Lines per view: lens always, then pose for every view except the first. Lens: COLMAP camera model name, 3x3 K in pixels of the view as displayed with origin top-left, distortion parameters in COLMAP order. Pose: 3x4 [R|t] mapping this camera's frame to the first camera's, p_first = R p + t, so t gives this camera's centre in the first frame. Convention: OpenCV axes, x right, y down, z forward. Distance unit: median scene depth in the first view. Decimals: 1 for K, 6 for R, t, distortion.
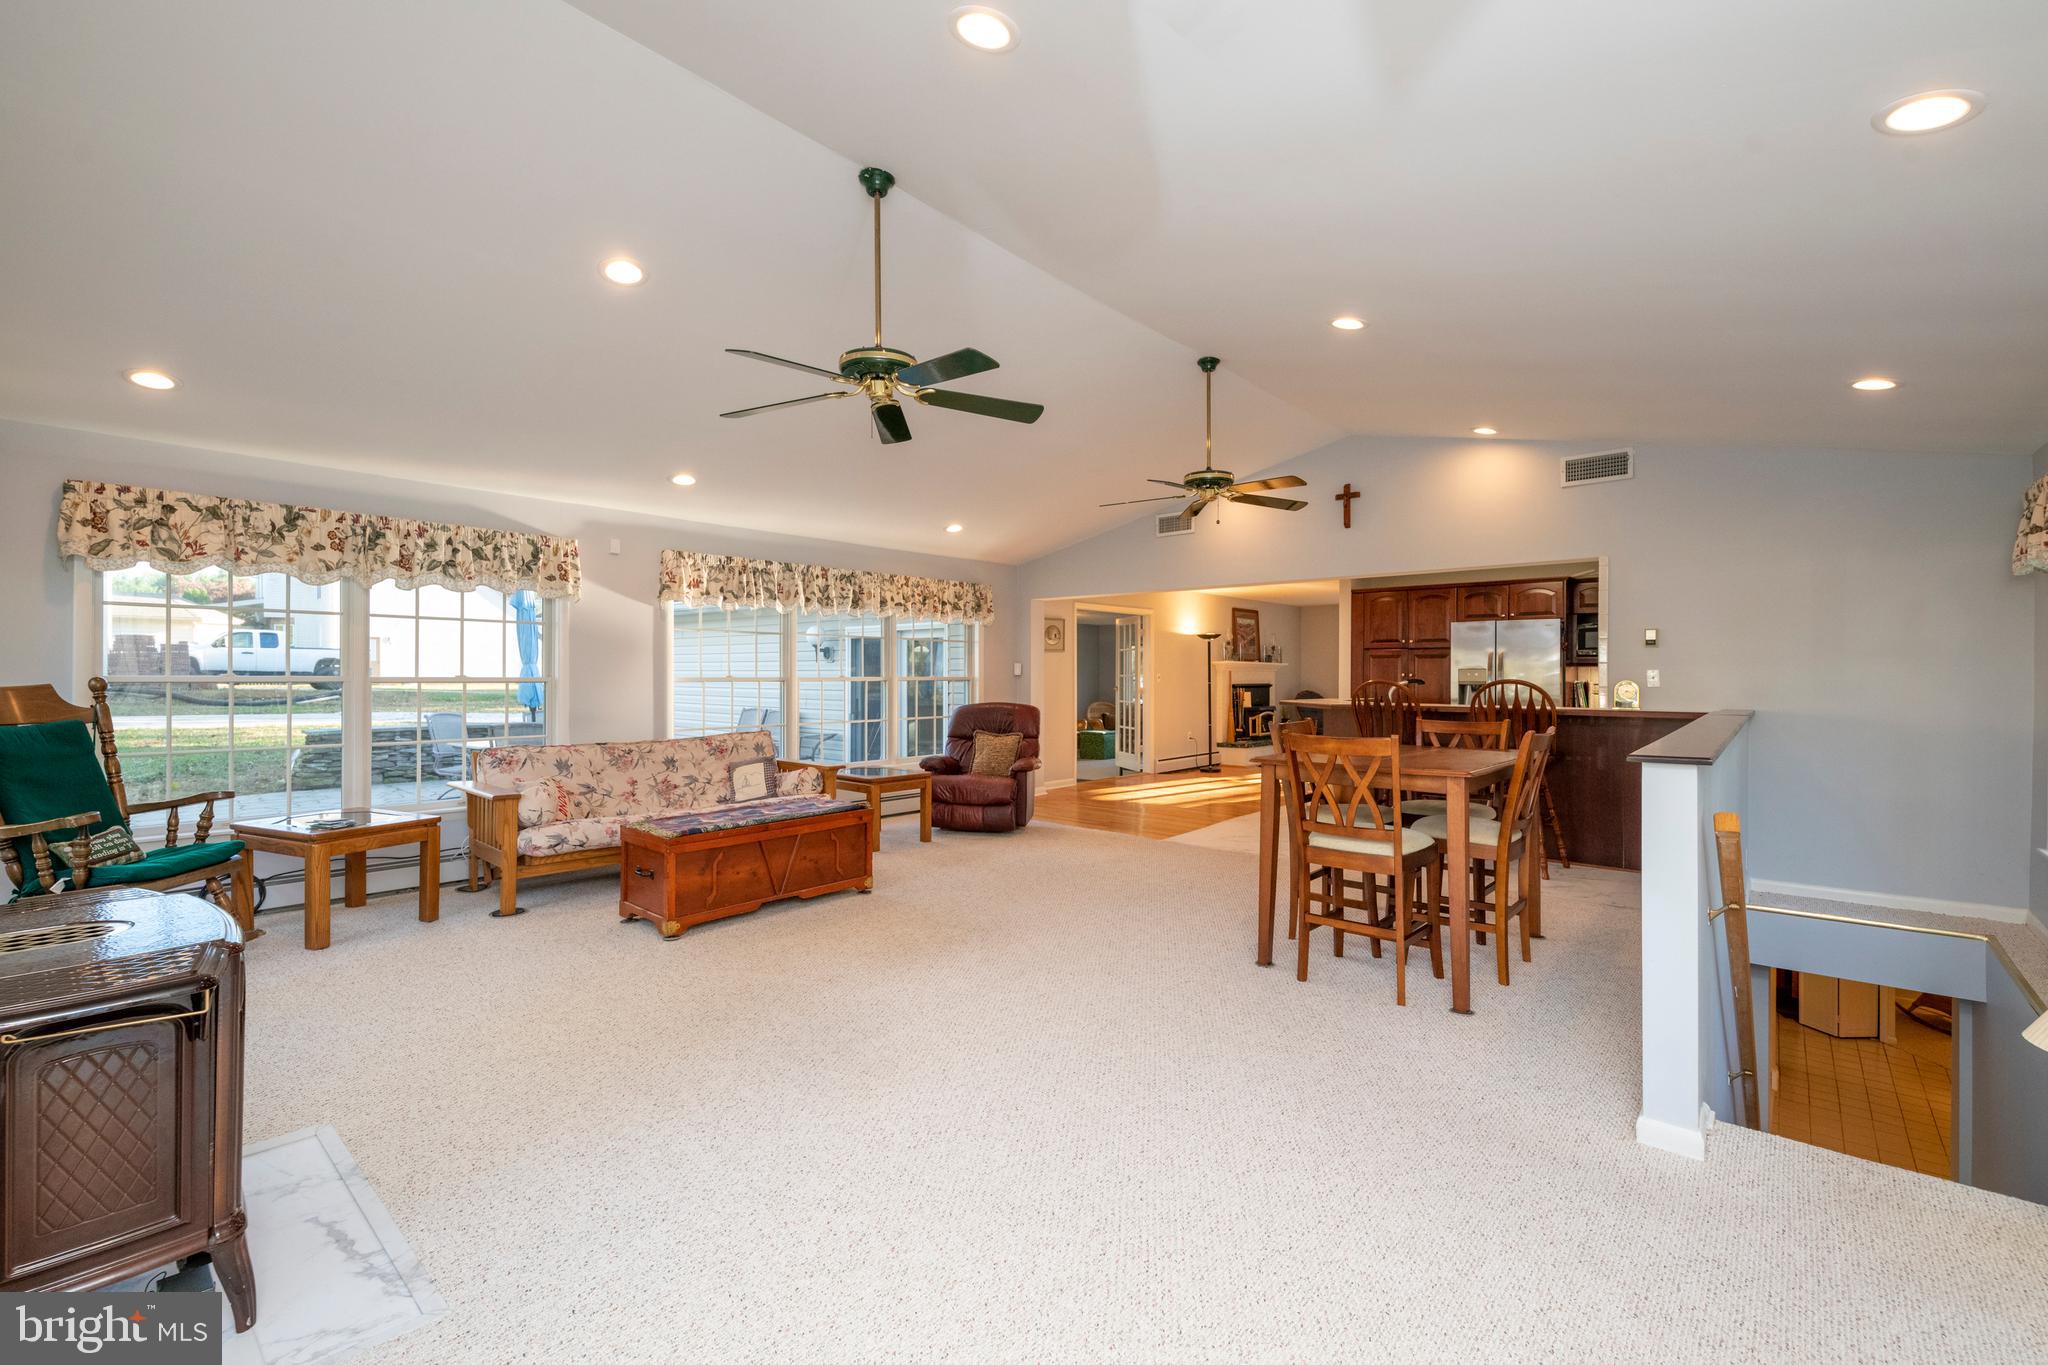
lens RADIAL K [[870.0, 0, 1018.3], [0, 870.0, 679.7], [0, 0, 1]] dist [0.011096, -0.005745]
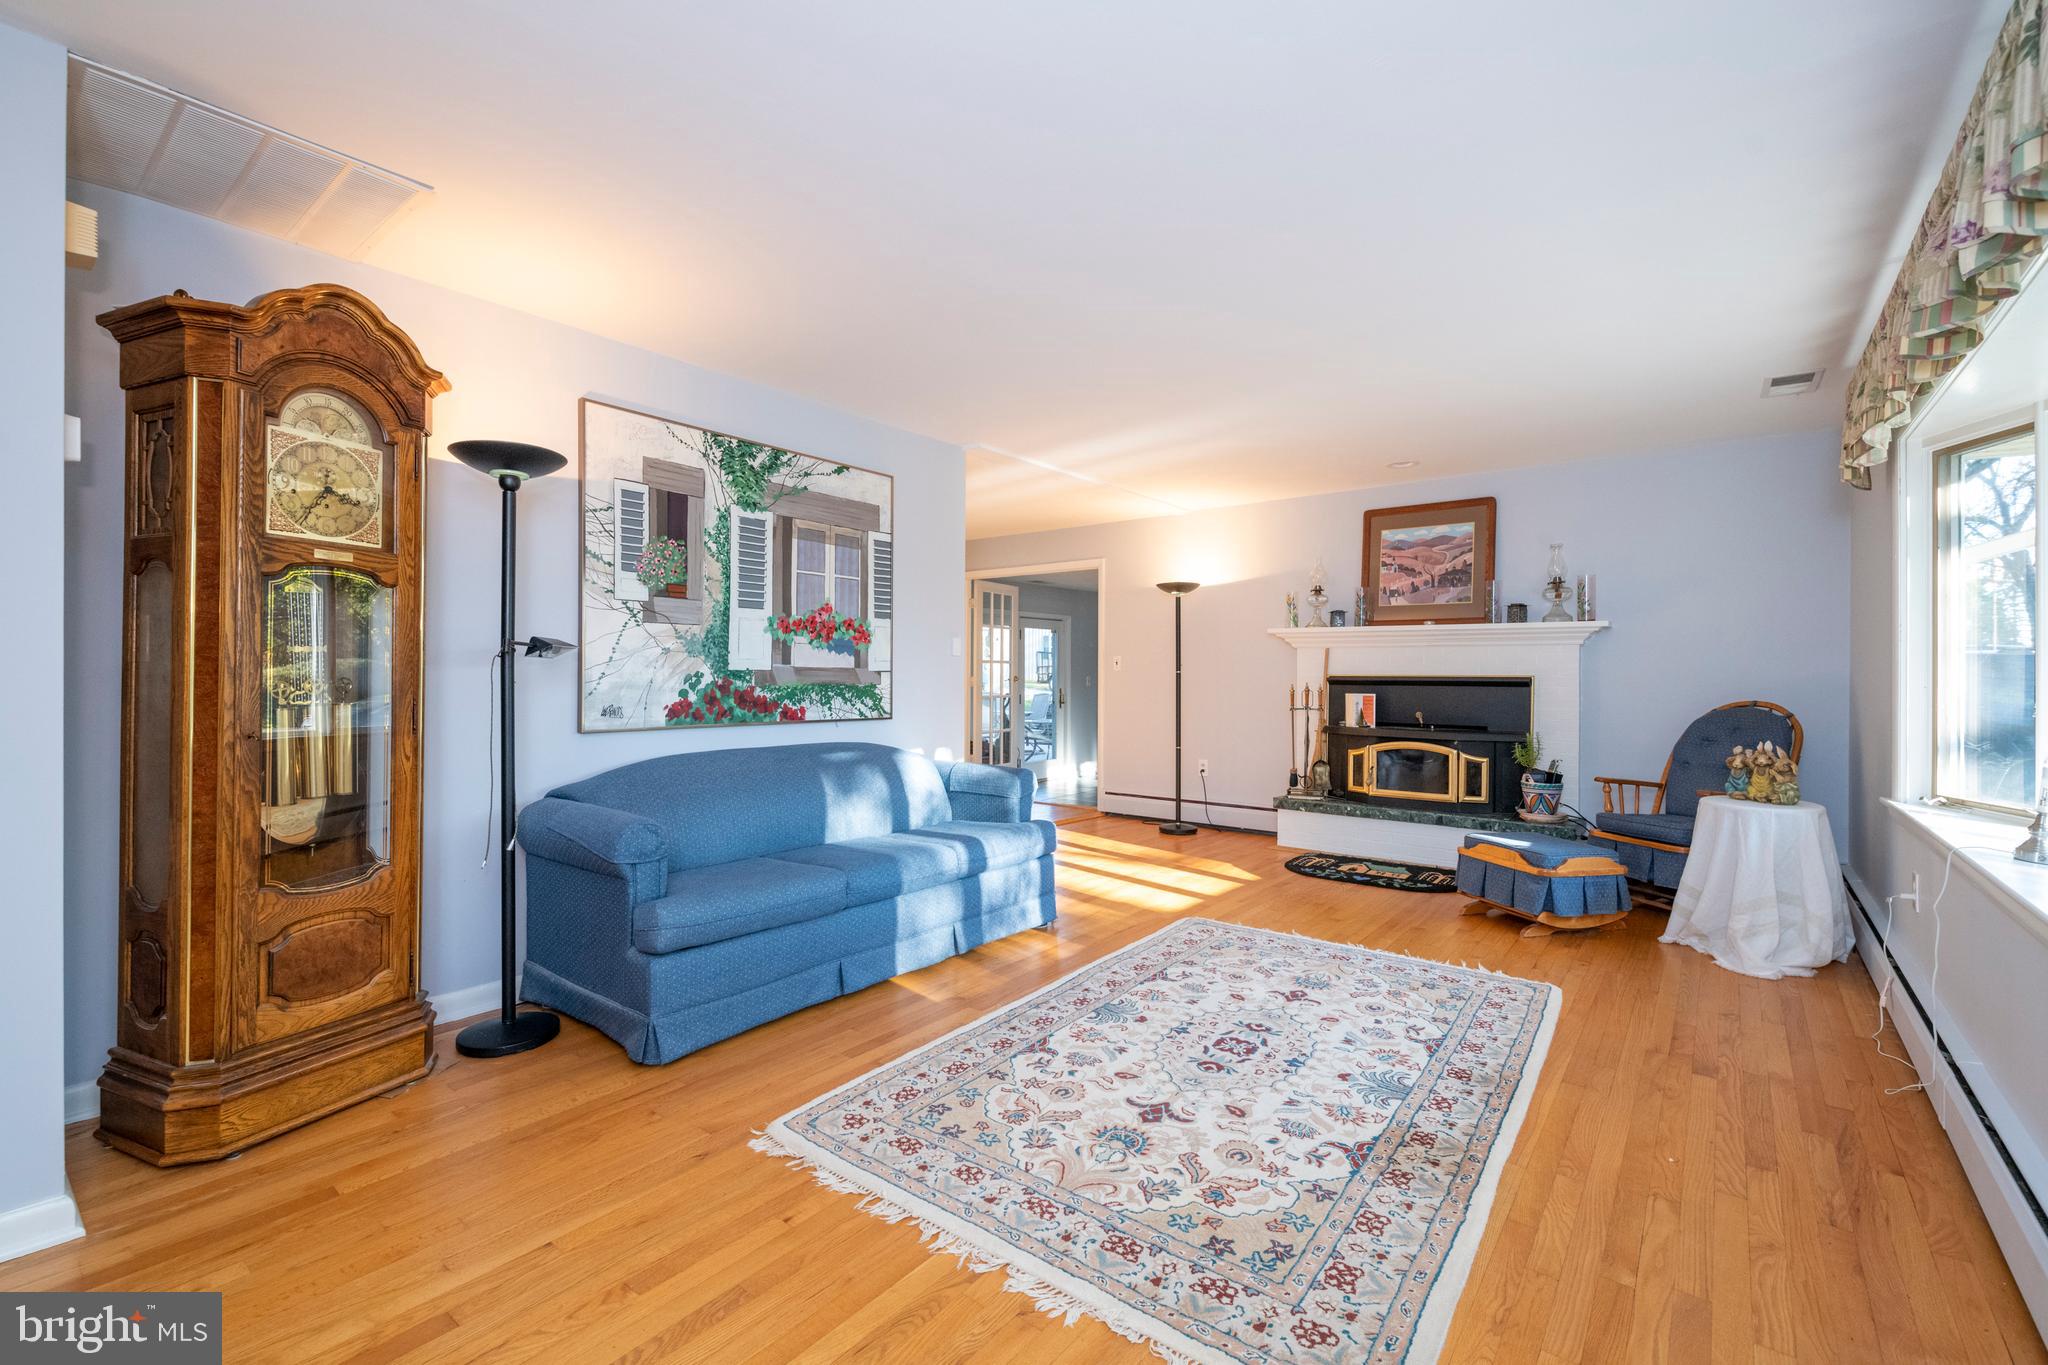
lens RADIAL K [[870.0, 0, 1025.2], [0, 870.0, 670.6], [0, 0, 1]] dist [0.011096, -0.005745]
pose [[0.059811, -0.000980, -0.998209, 1.021402], [-0.005146, 0.999986, -0.001290, 0.005265], [0.998196, 0.005214, 0.059805, 1.157473]]
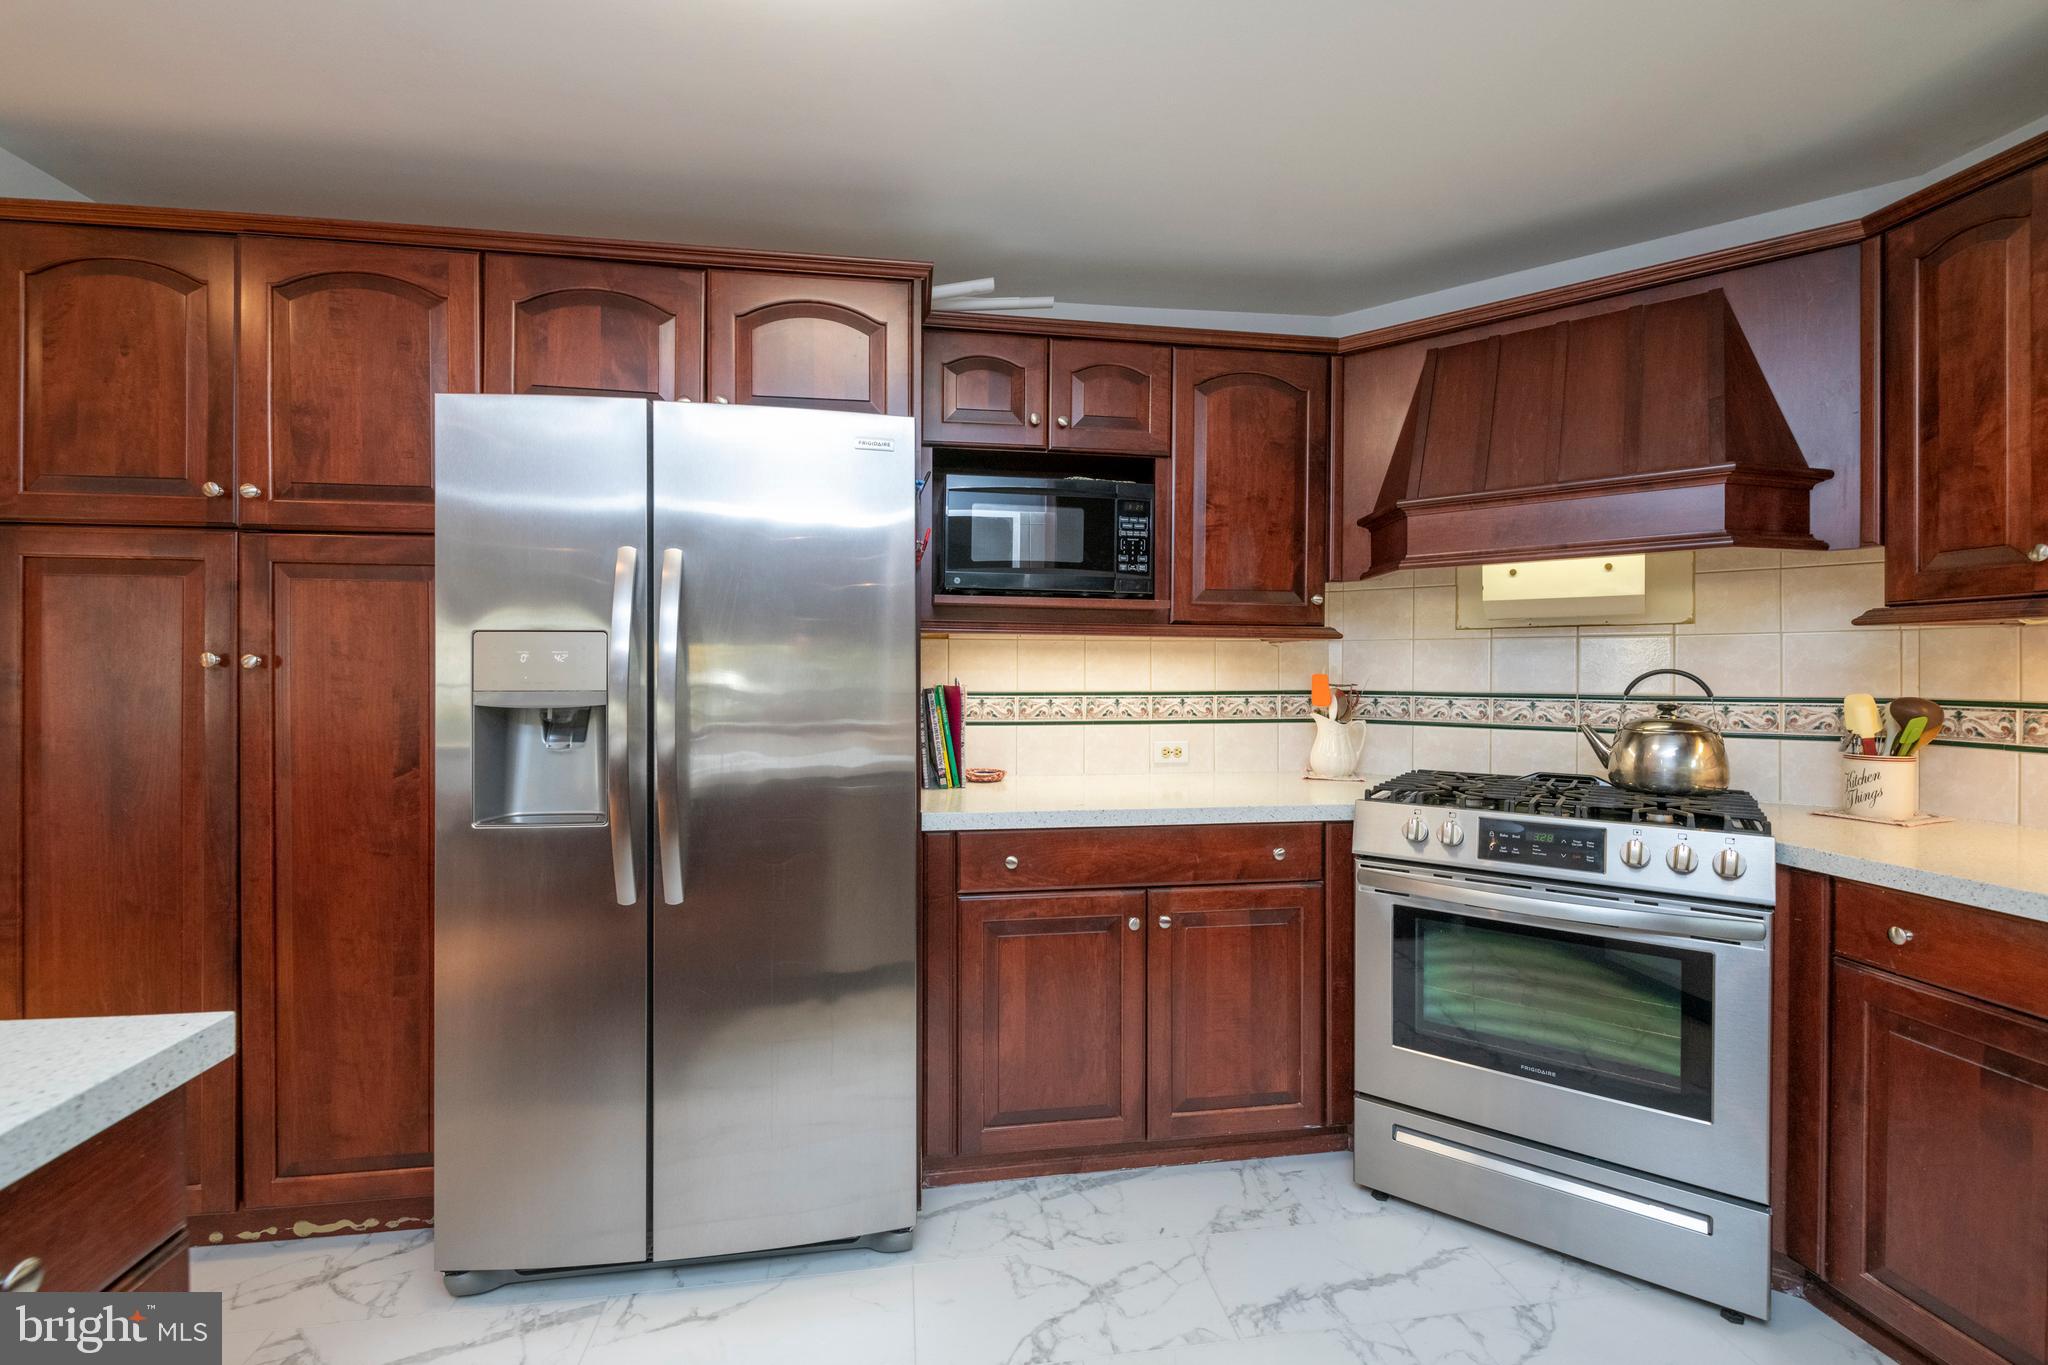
lens RADIAL K [[870.0, 0, 1028.7], [0, 870.0, 675.3], [0, 0, 1]] dist [0.011096, -0.005745]
pose [[0.641261, -0.003534, 0.767315, 0.423827], [0.002257, 0.999994, 0.002719, -0.001694], [-0.767319, -0.000012, 0.641265, 0.758608]]
